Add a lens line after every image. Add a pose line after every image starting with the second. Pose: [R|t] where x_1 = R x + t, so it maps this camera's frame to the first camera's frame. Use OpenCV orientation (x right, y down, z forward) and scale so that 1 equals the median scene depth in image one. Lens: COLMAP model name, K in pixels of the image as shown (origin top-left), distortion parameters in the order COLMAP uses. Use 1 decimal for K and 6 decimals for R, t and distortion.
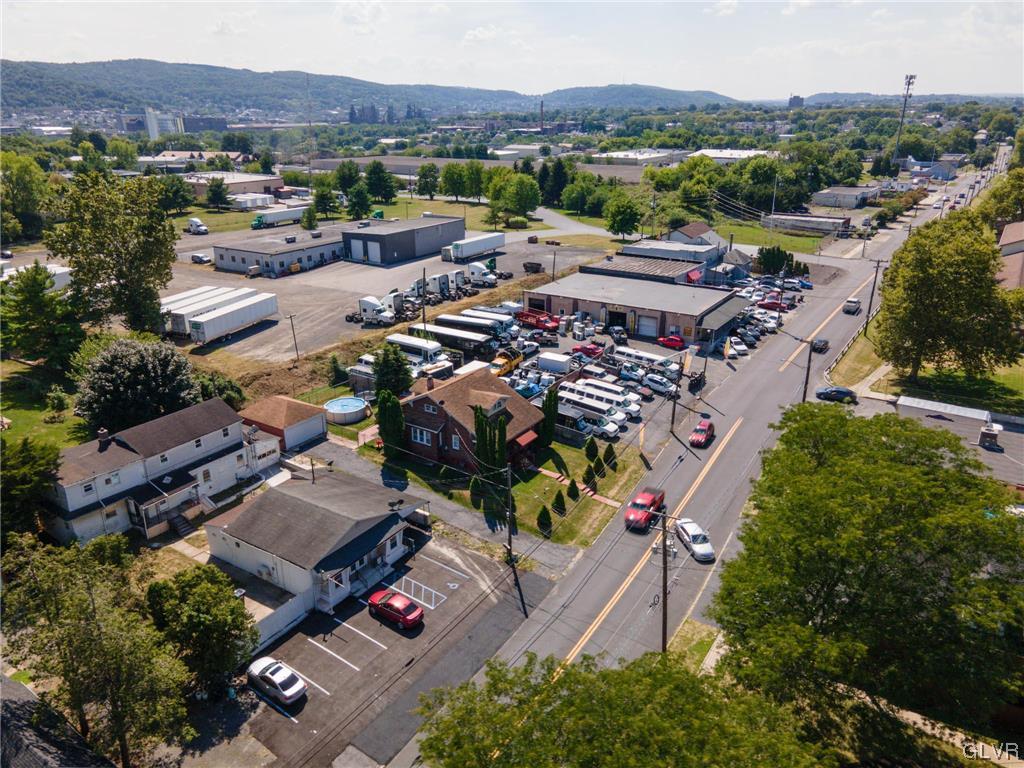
lens RADIAL K [[746.5, 0, 512.0], [0, 746.5, 384.0], [0, 0, 1]] dist [0.032163, 0.006342]
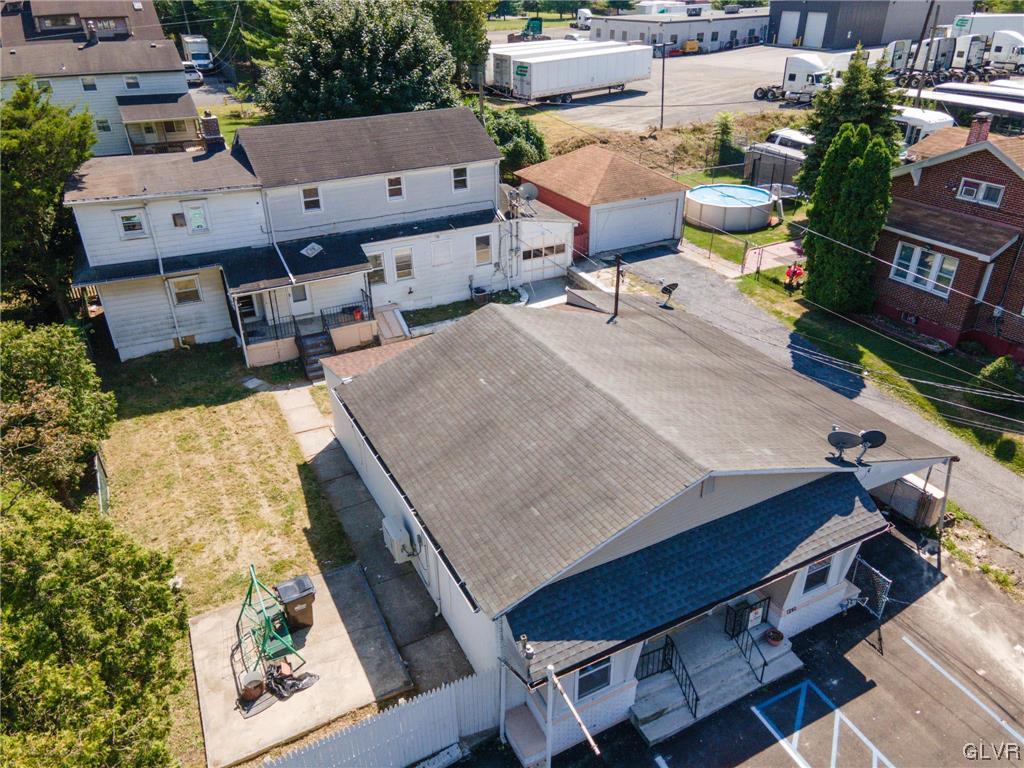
lens RADIAL K [[746.5, 0, 512.0], [0, 746.5, 384.0], [0, 0, 1]] dist [0.032163, 0.006342]
pose [[0.871560, 0.231650, -0.432112, -0.127532], [-0.163146, 0.968144, 0.189949, 0.090194], [0.462349, -0.095054, 0.881589, 0.586171]]
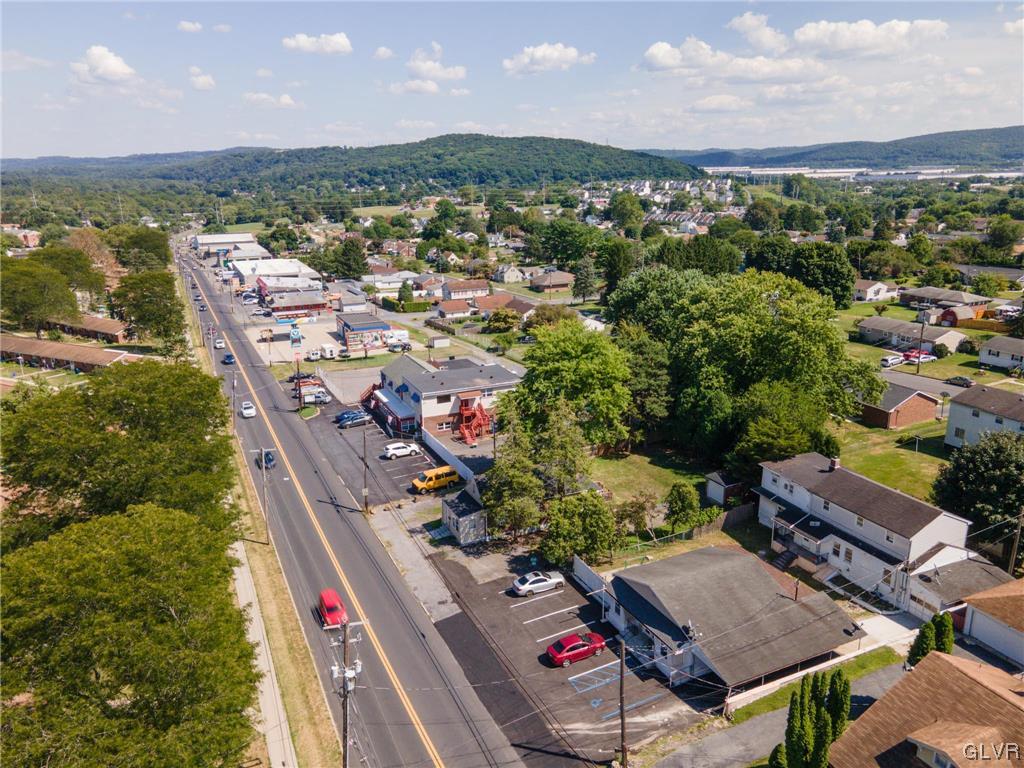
lens RADIAL K [[746.5, 0, 512.0], [0, 746.5, 384.0], [0, 0, 1]] dist [0.032163, 0.006342]
pose [[-0.523312, 0.245046, -0.816147, 0.475412], [-0.288294, 0.850371, 0.440176, -0.321211], [0.801892, 0.465640, -0.374364, 0.865742]]
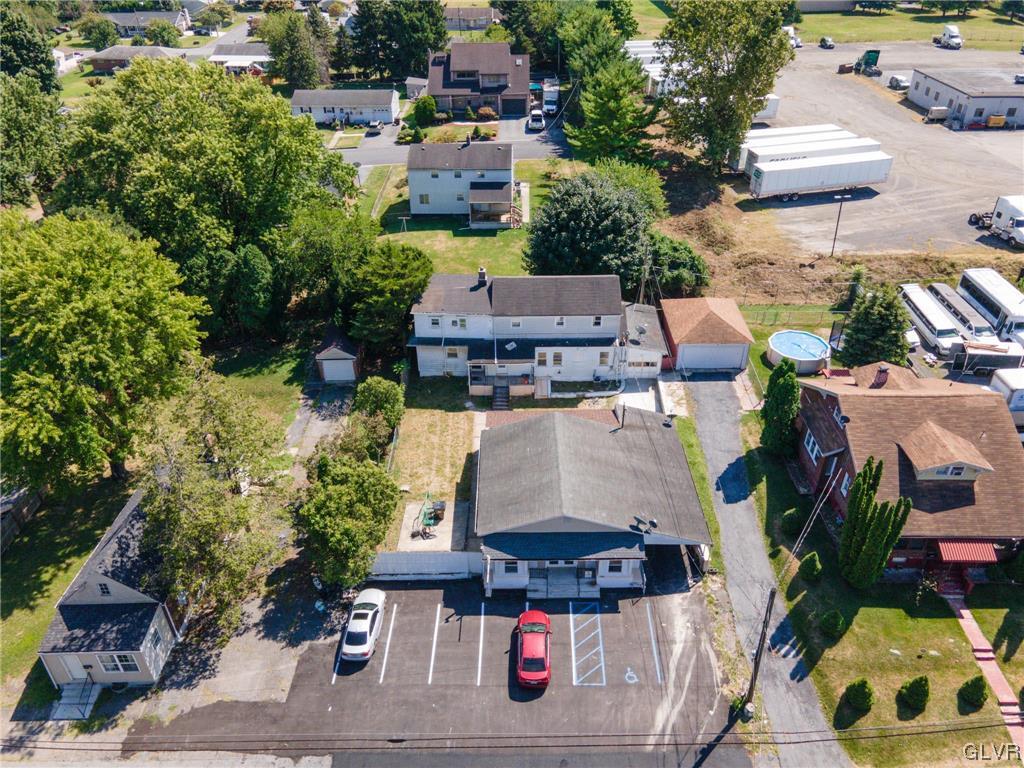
lens RADIAL K [[746.5, 0, 512.0], [0, 746.5, 384.0], [0, 0, 1]] dist [0.032163, 0.006342]
pose [[0.544391, 0.467476, -0.696495, 0.169560], [-0.285580, 0.884002, 0.370114, -0.147843], [0.788722, -0.002581, 0.614744, 0.403200]]
